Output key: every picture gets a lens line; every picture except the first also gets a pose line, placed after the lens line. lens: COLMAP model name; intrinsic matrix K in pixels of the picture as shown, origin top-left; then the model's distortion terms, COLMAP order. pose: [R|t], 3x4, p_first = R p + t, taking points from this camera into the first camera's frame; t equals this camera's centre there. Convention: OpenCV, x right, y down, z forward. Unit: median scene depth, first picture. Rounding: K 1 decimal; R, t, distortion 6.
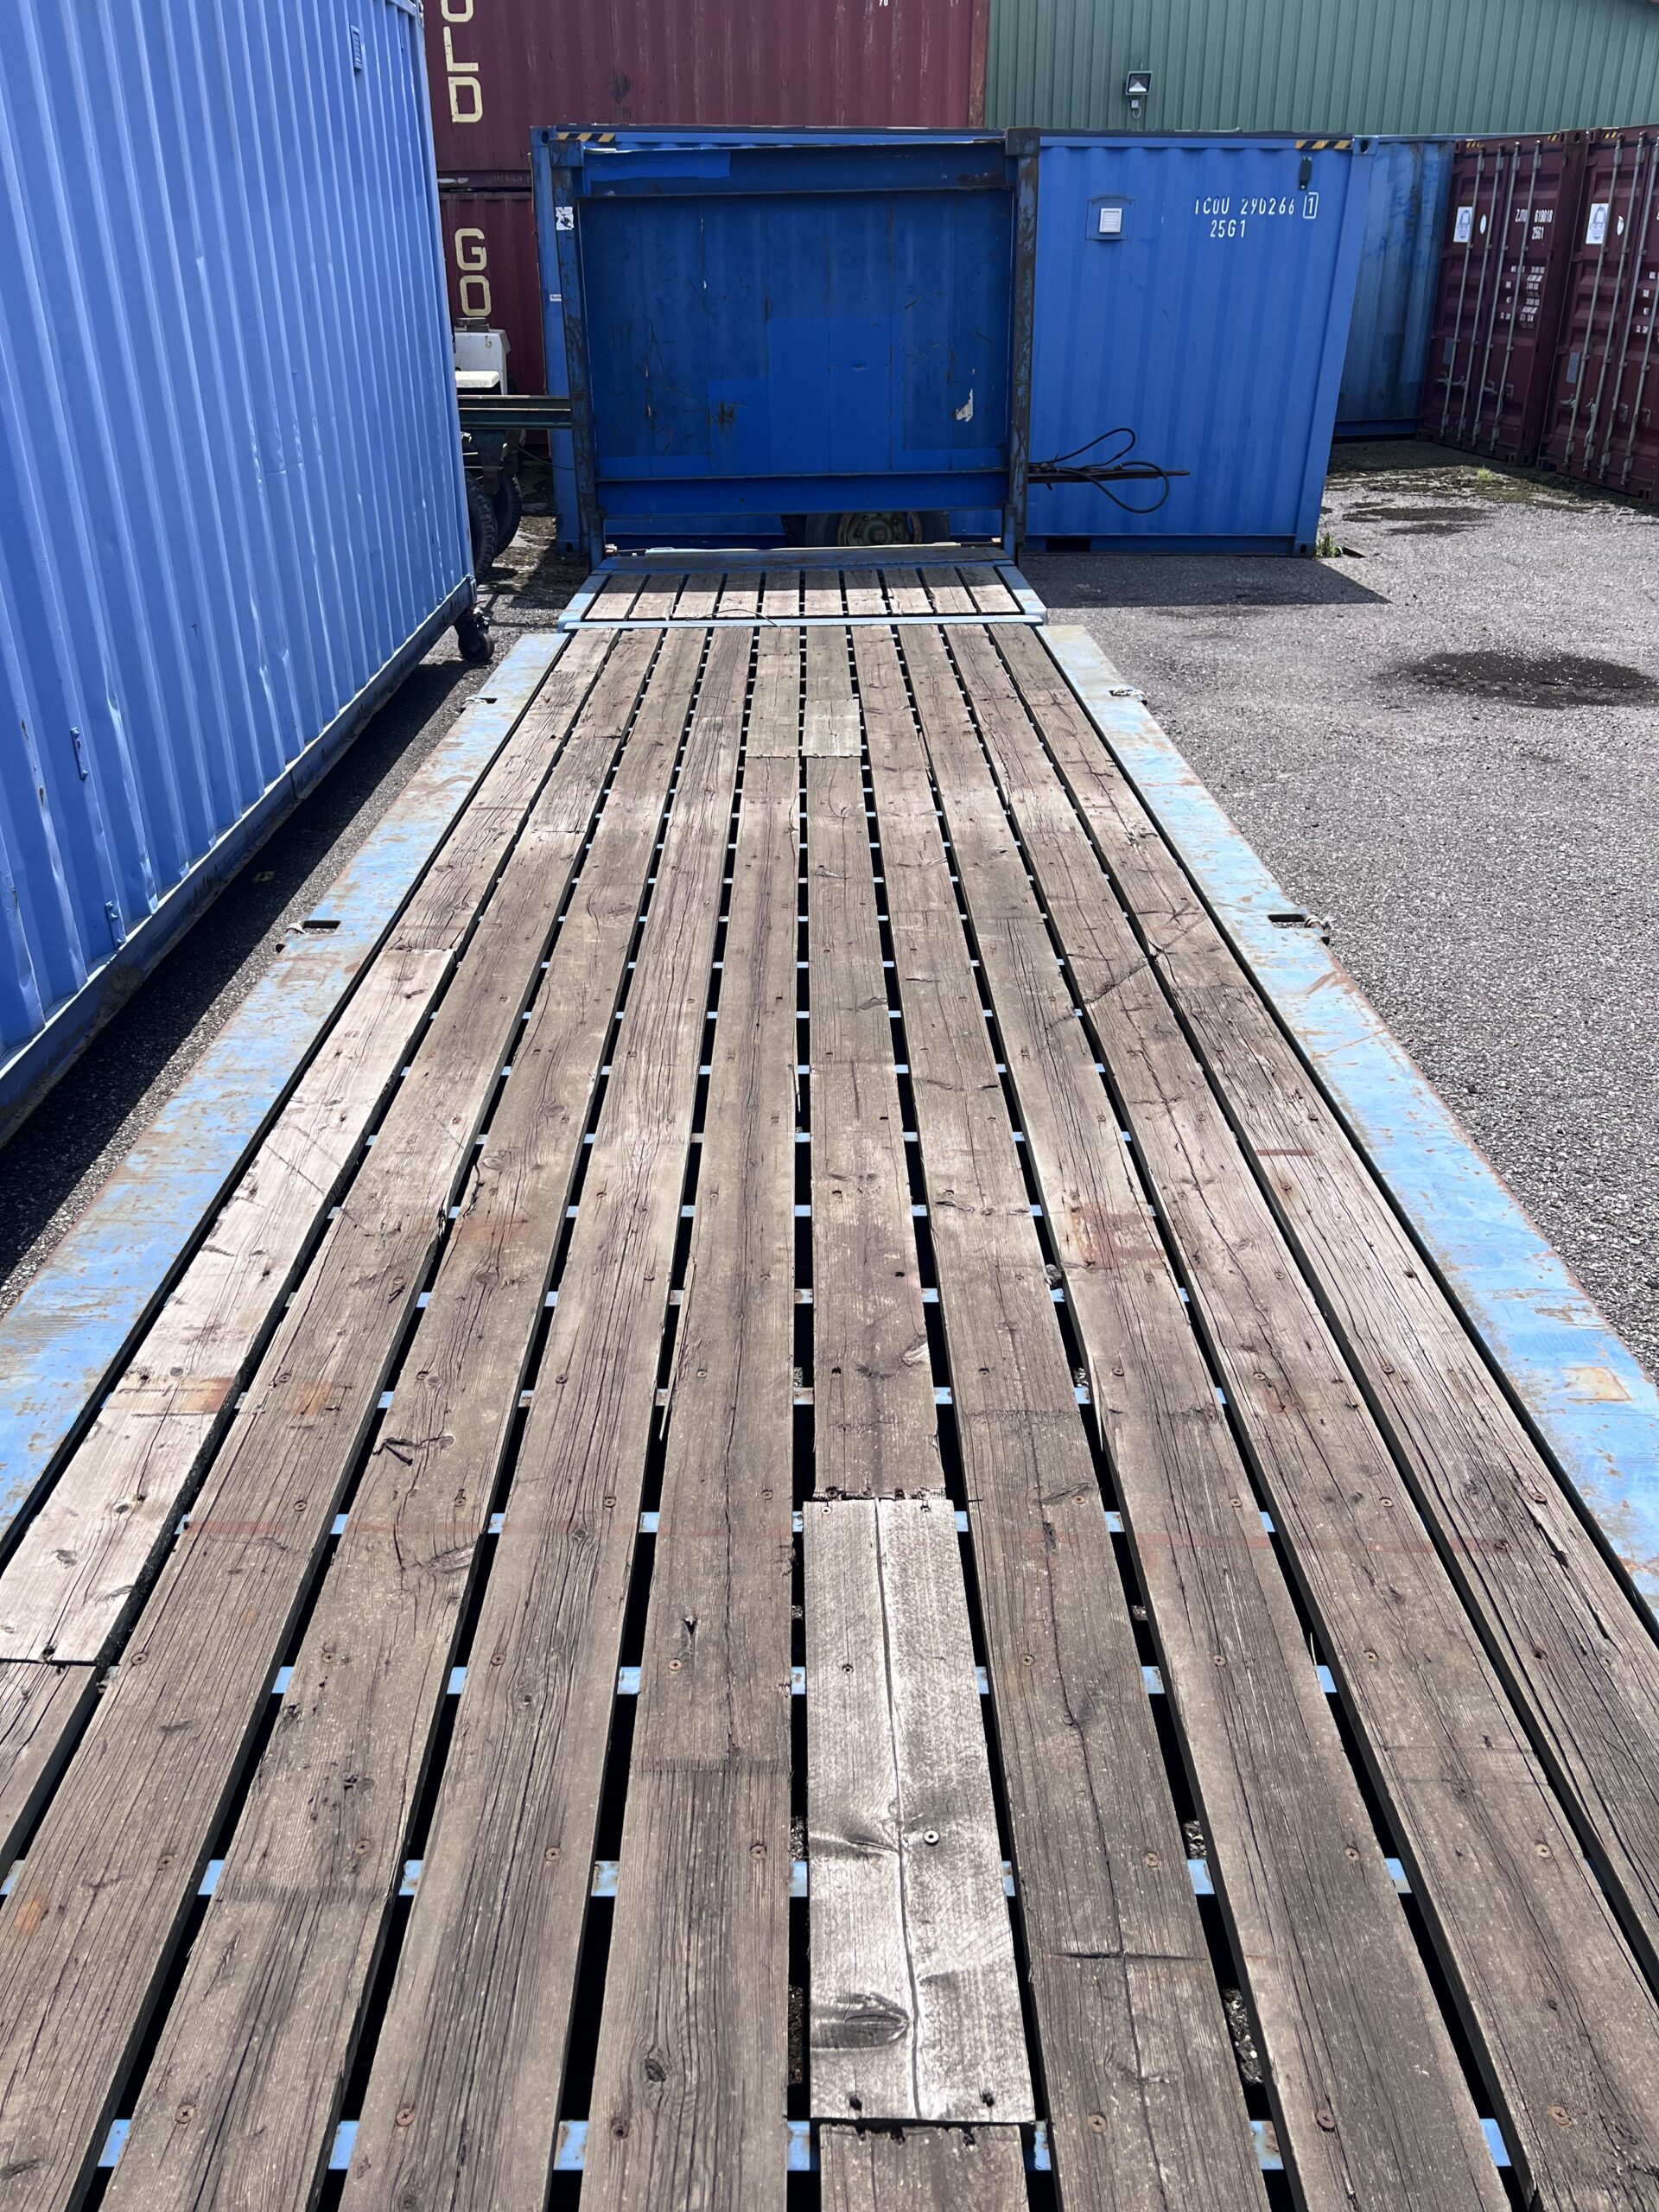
lens RADIAL K [[1655.0, 0, 806.0], [0, 1655.0, 1125.0], [0, 0, 1]] dist [0.045091, -0.036933]
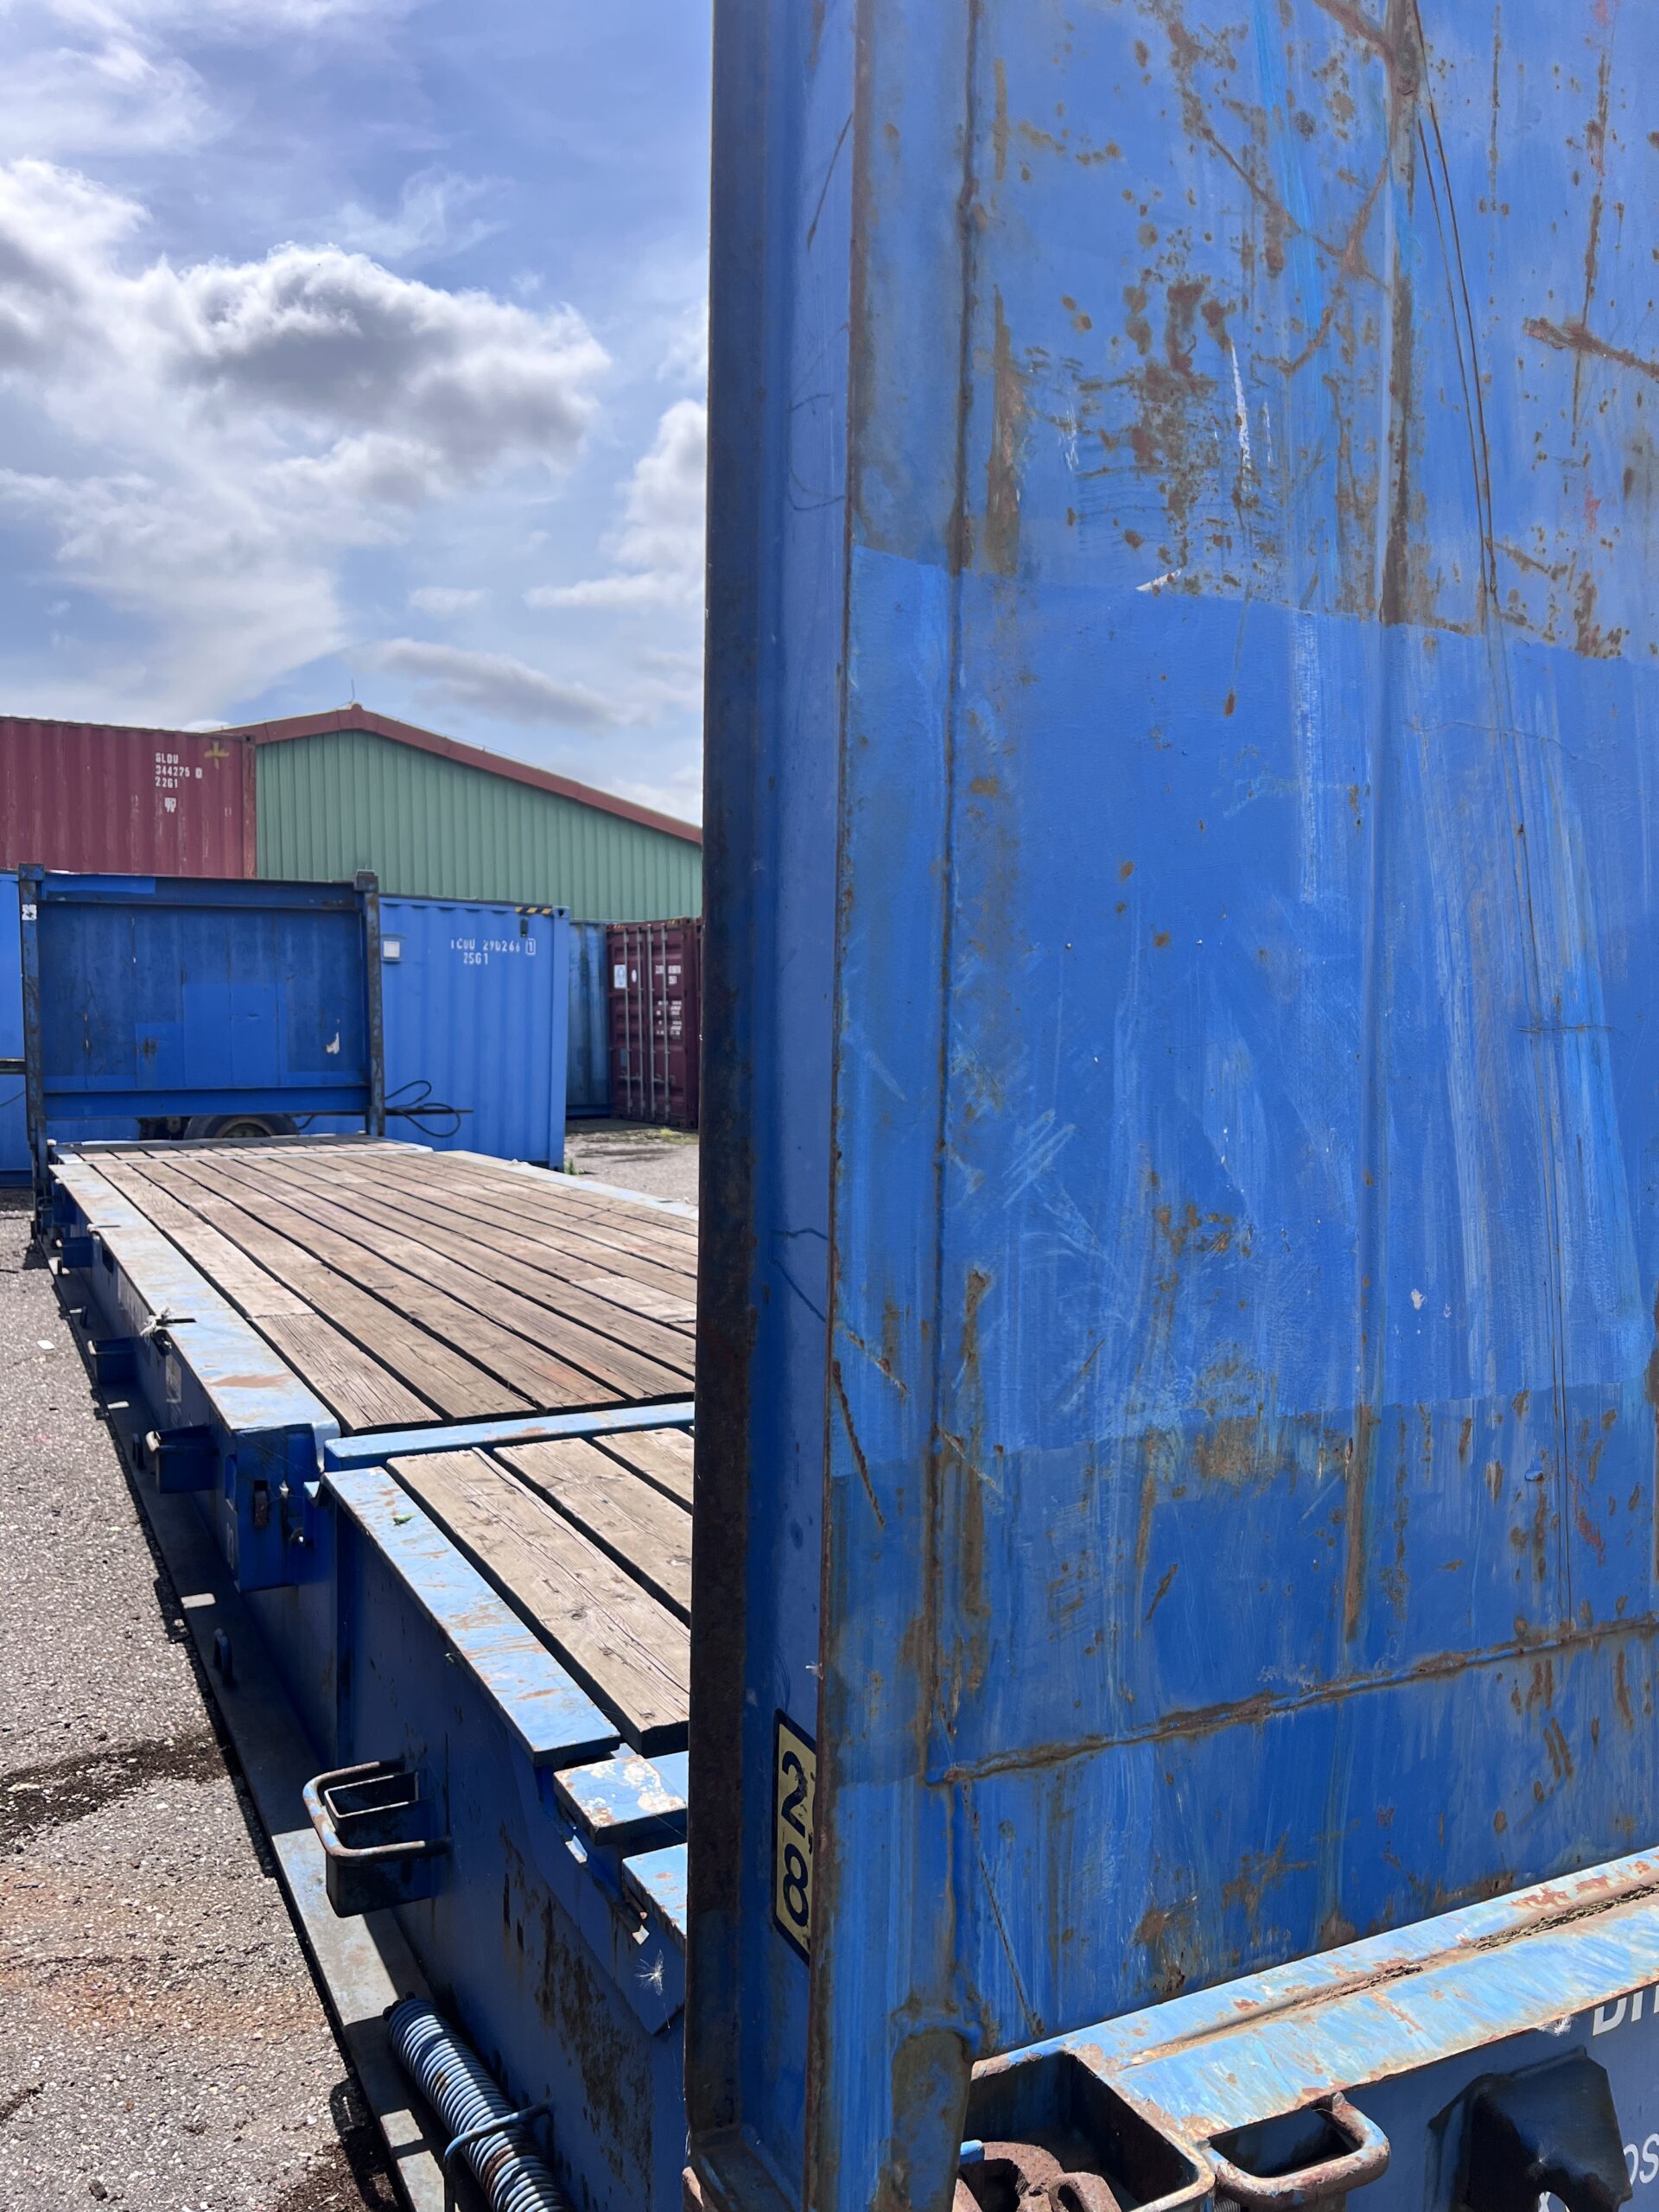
lens RADIAL K [[1655.0, 0, 806.0], [0, 1655.0, 1125.0], [0, 0, 1]] dist [0.045091, -0.036933]
pose [[0.895087, -0.010264, 0.445773, -0.120546], [0.192756, 0.910401, -0.366081, 0.155303], [-0.402075, 0.413600, 0.816867, -0.194785]]
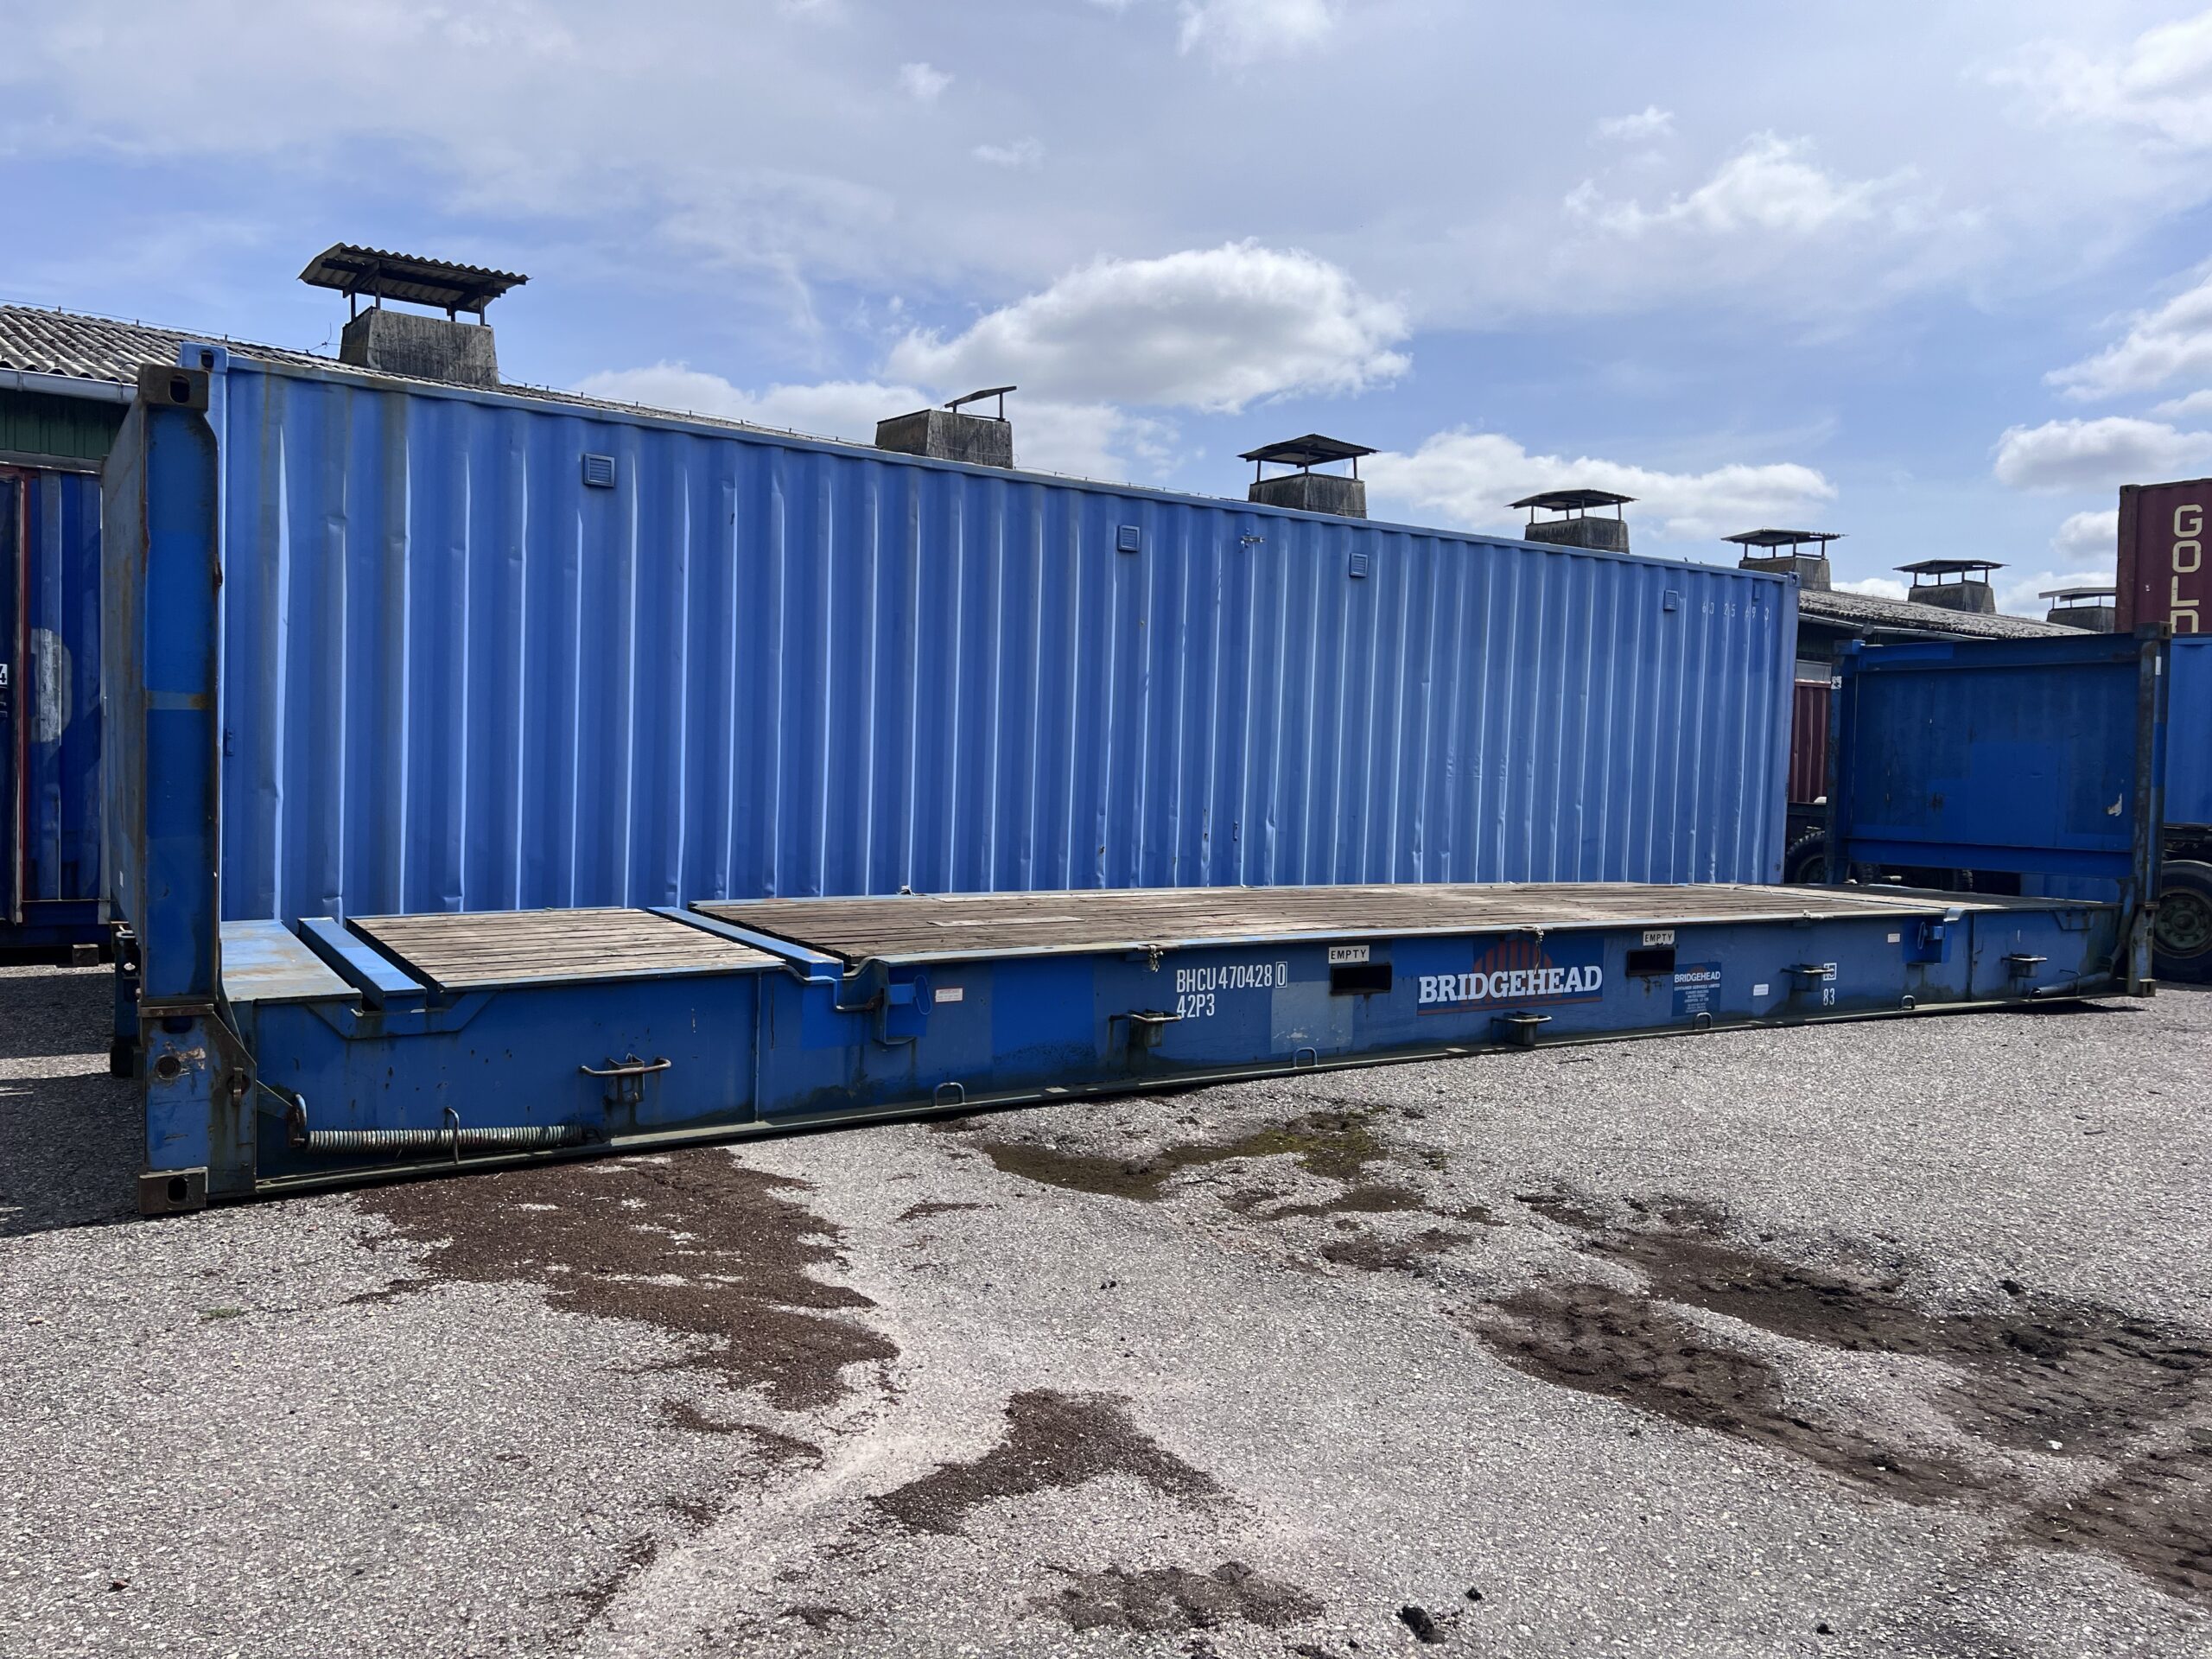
lens RADIAL K [[1626.4, 0, 1106.0], [0, 1626.4, 829.5], [0, 0, 1]] dist [0.033806, -0.032100]
pose [[0.535518, 0.067883, -0.841791, 0.526549], [-0.421690, 0.885106, -0.196888, 0.121318], [0.731709, 0.460412, 0.502616, -0.153122]]
